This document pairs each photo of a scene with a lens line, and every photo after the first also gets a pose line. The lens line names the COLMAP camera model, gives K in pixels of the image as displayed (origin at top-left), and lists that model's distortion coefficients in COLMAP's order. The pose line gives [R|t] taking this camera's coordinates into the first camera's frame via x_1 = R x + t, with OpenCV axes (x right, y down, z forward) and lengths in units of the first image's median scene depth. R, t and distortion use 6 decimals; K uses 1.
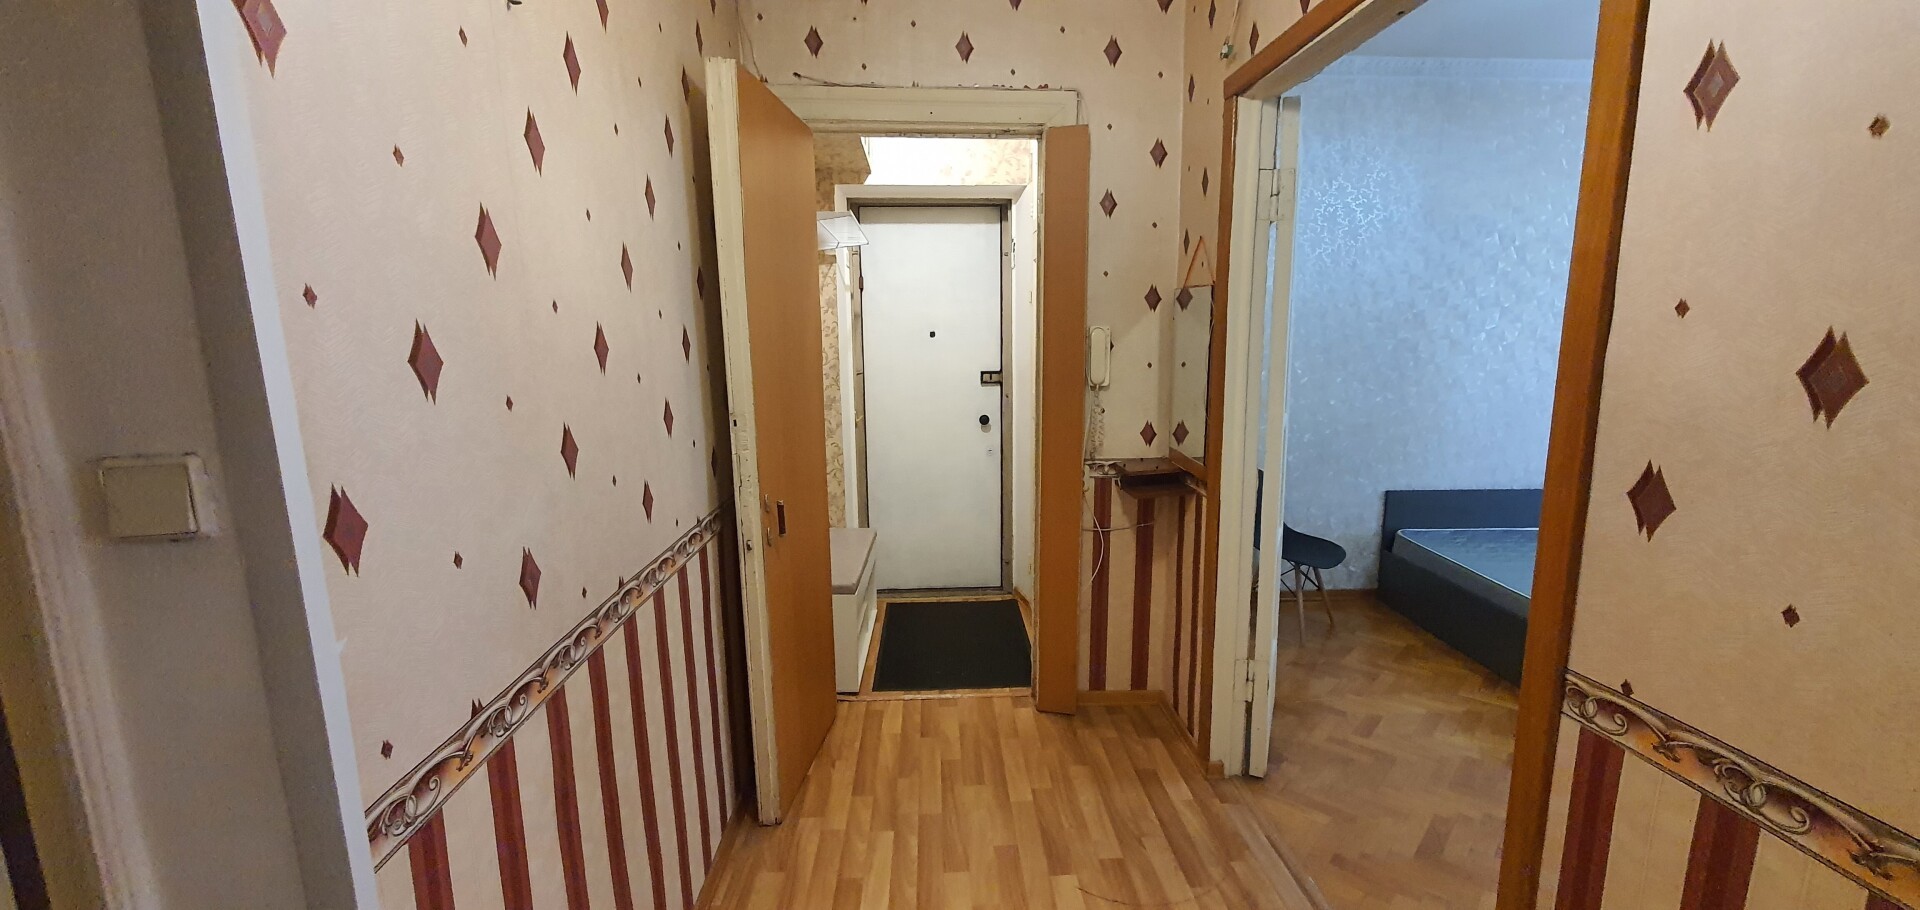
lens RADIAL K [[759.4, 0, 966.3], [0, 759.4, 457.8], [0, 0, 1]] dist [-0.001856, -0.000087]
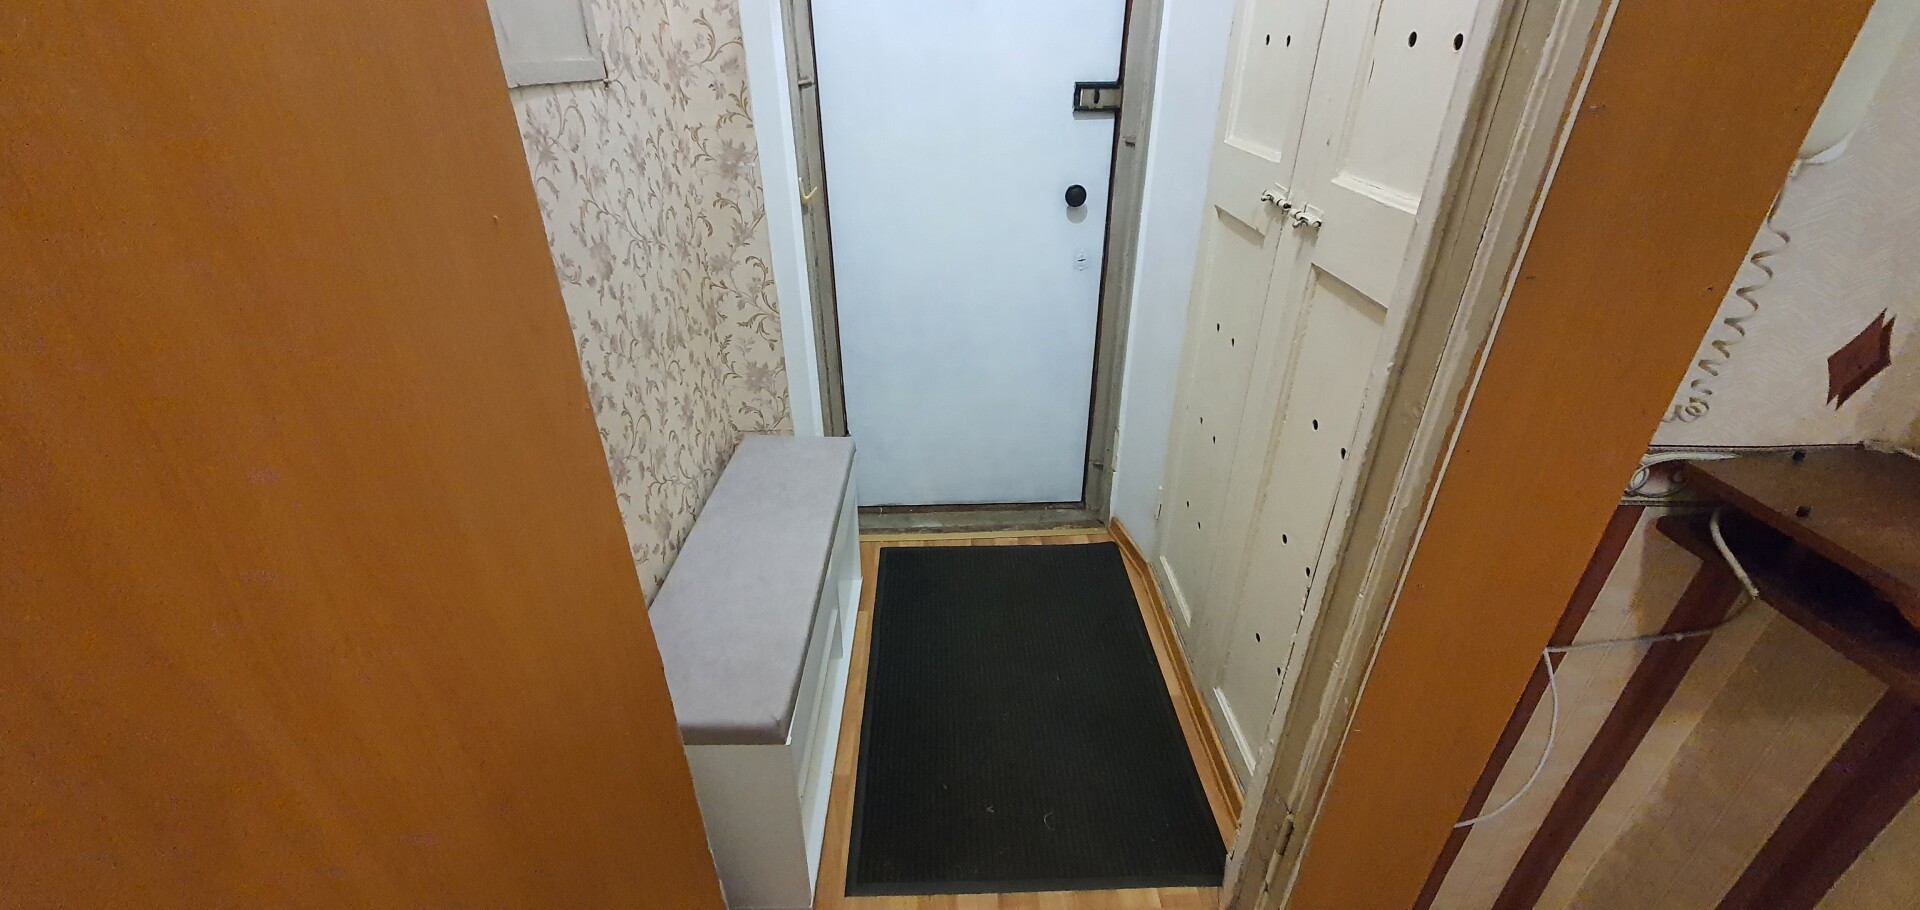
lens RADIAL K [[759.4, 0, 967.6], [0, 759.4, 461.7], [0, 0, 1]] dist [-0.001856, -0.000087]
pose [[0.999888, 0.014561, -0.003591, -0.040871], [-0.012457, 0.939712, 0.341740, -0.055809], [0.008351, -0.341657, 0.939788, 0.500712]]
